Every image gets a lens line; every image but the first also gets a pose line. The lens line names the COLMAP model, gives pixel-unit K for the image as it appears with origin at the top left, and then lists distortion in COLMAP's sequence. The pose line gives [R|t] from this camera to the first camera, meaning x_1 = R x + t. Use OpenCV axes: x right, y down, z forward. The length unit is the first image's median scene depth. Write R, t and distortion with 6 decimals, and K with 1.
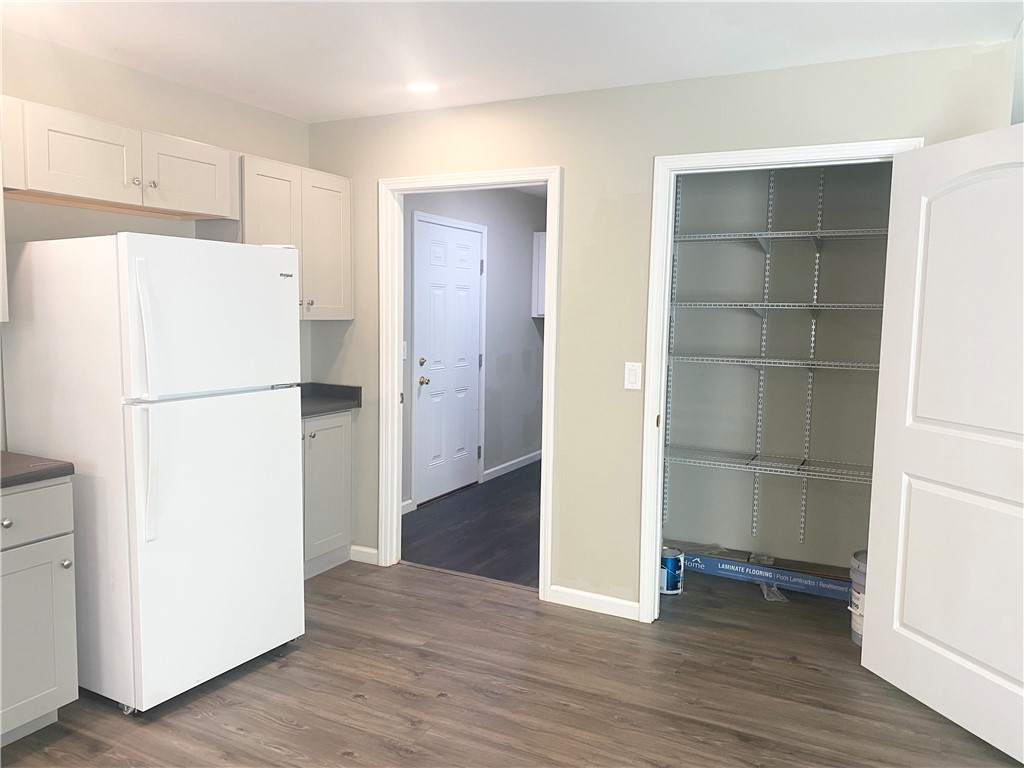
lens RADIAL K [[773.6, 0, 508.1], [0, 773.6, 377.9], [0, 0, 1]] dist [0.010646, 0.004077]
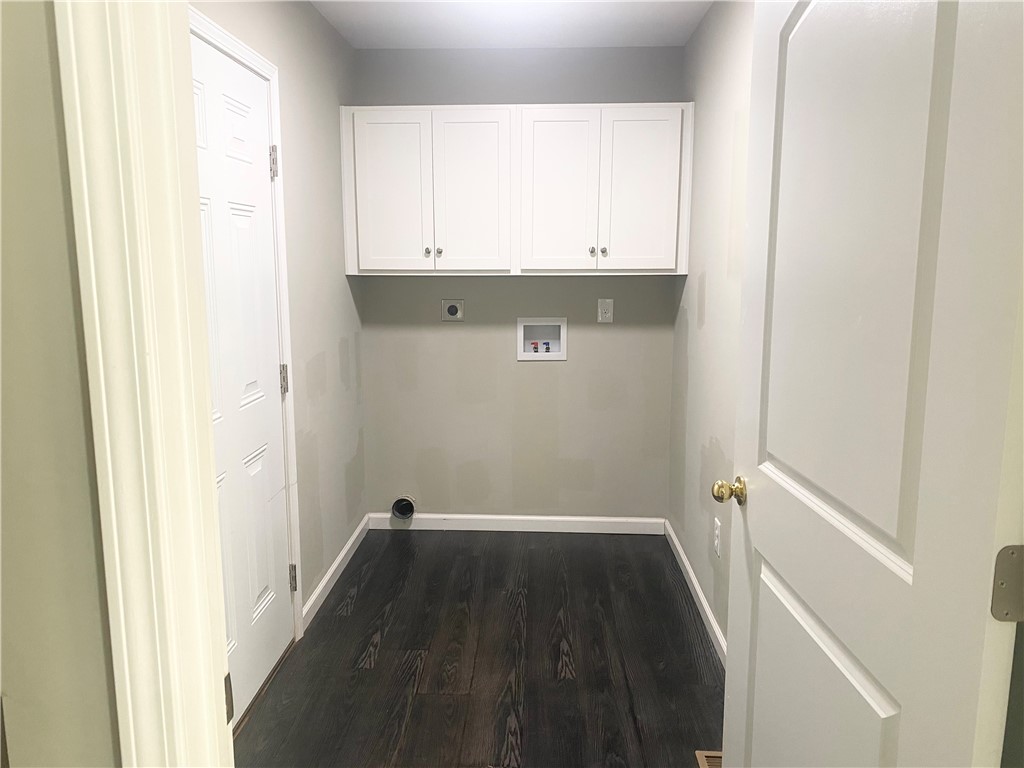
lens RADIAL K [[773.6, 0, 511.8], [0, 773.6, 384.8], [0, 0, 1]] dist [0.010646, 0.004077]
pose [[0.909269, -0.085083, 0.407420, -0.099084], [0.053185, 0.994610, 0.089011, -0.051814], [-0.412797, -0.059266, 0.908893, 0.546192]]
